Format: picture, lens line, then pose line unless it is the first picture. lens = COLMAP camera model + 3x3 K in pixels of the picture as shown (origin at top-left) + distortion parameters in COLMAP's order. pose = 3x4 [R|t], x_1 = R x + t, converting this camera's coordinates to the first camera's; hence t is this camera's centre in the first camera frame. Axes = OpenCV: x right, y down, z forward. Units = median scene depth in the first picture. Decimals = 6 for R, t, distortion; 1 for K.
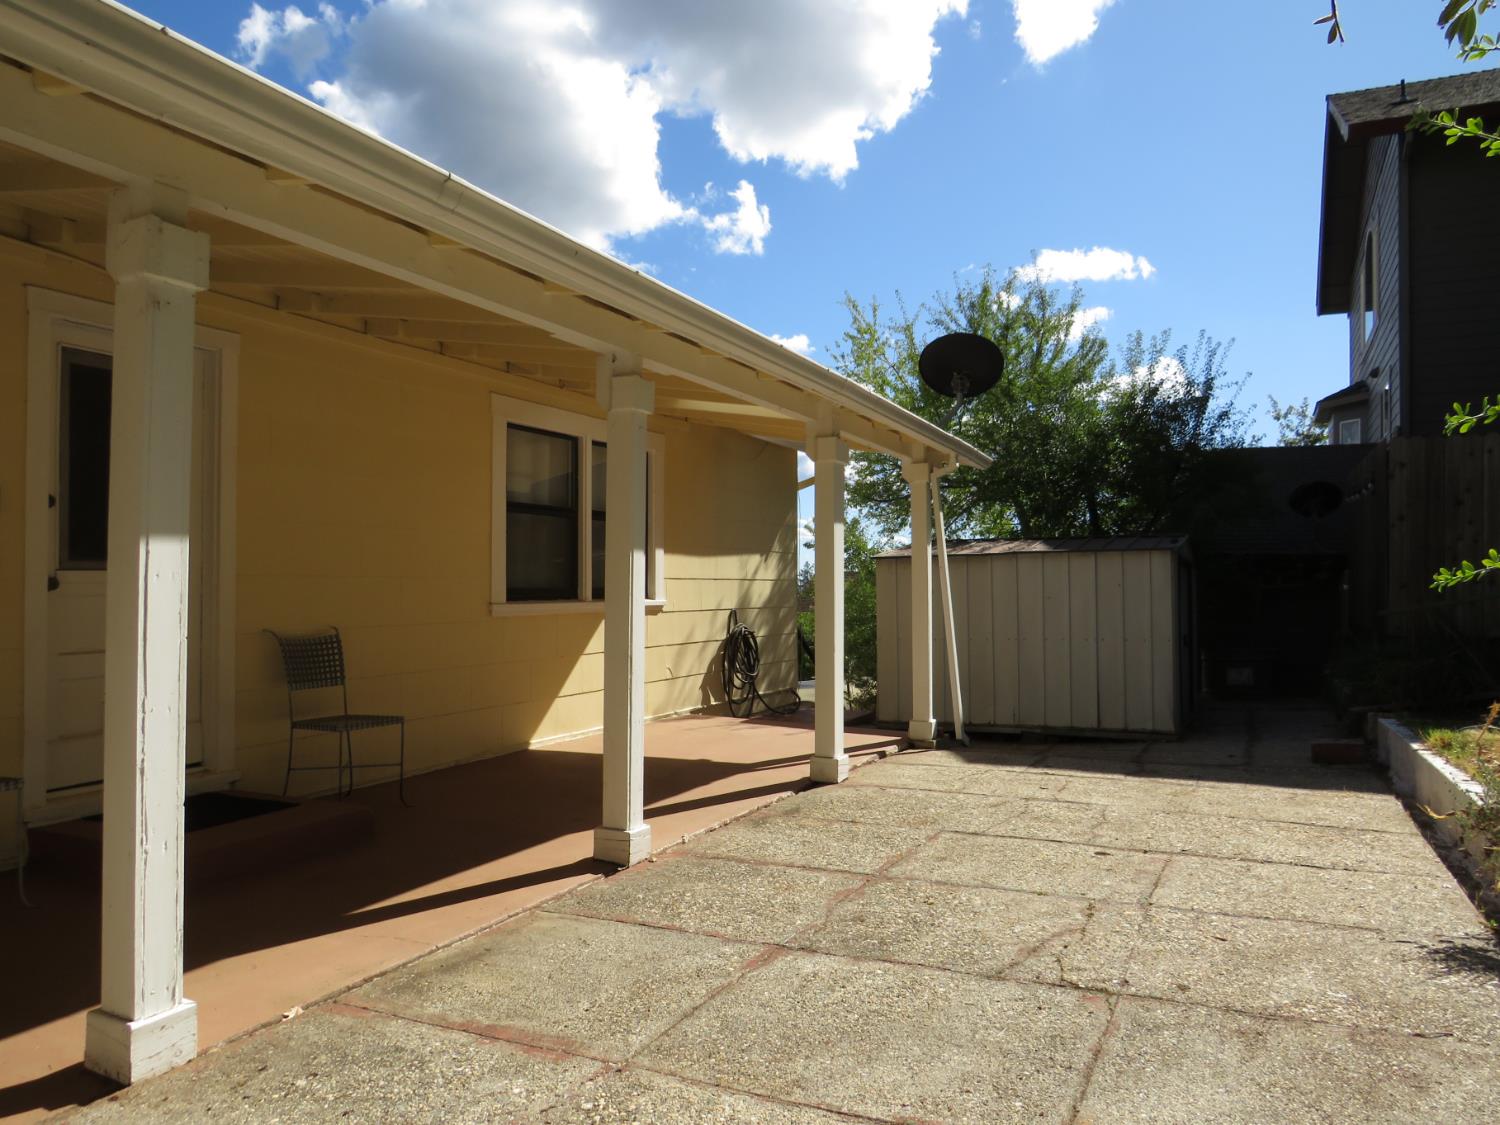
lens RADIAL K [[1076.0, 0, 748.7], [0, 1076.0, 568.8], [0, 0, 1]] dist [-0.021720, -0.001762]
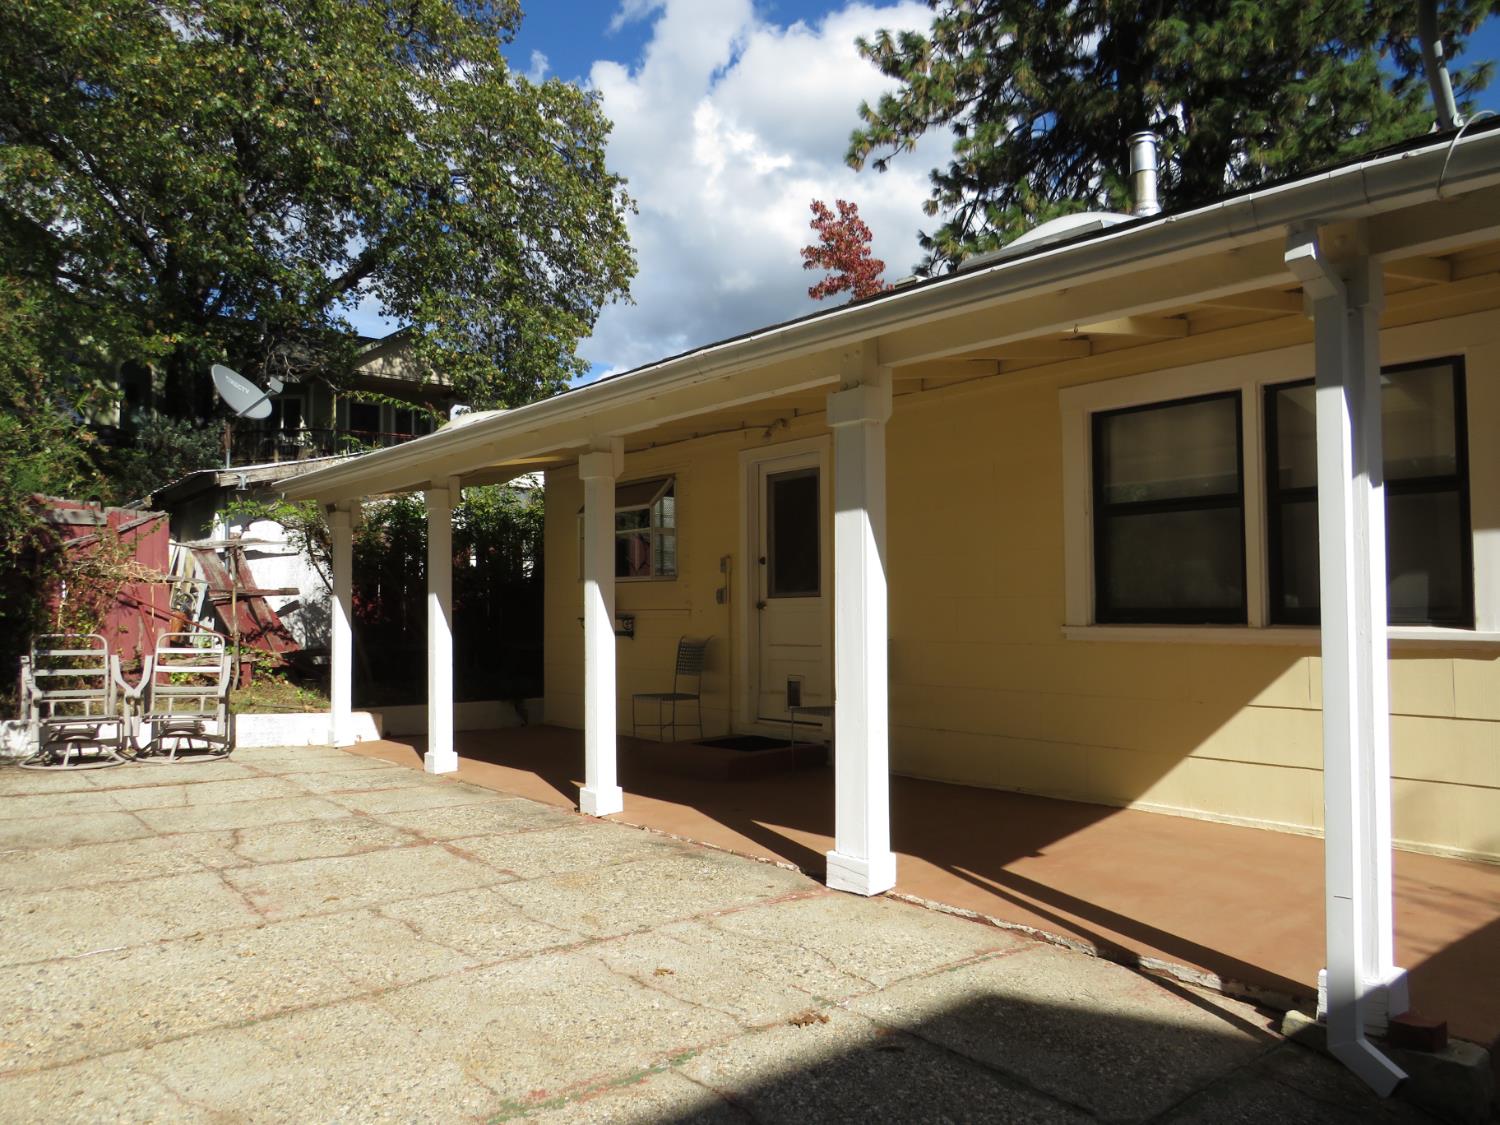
lens RADIAL K [[1065.5, 0, 745.4], [0, 1065.5, 568.2], [0, 0, 1]] dist [-0.021147, 0.001065]
pose [[-0.403748, -0.032643, -0.914288, 0.613276], [0.017471, 0.998906, -0.043379, 0.016688], [0.914703, -0.033487, -0.402736, 1.009734]]
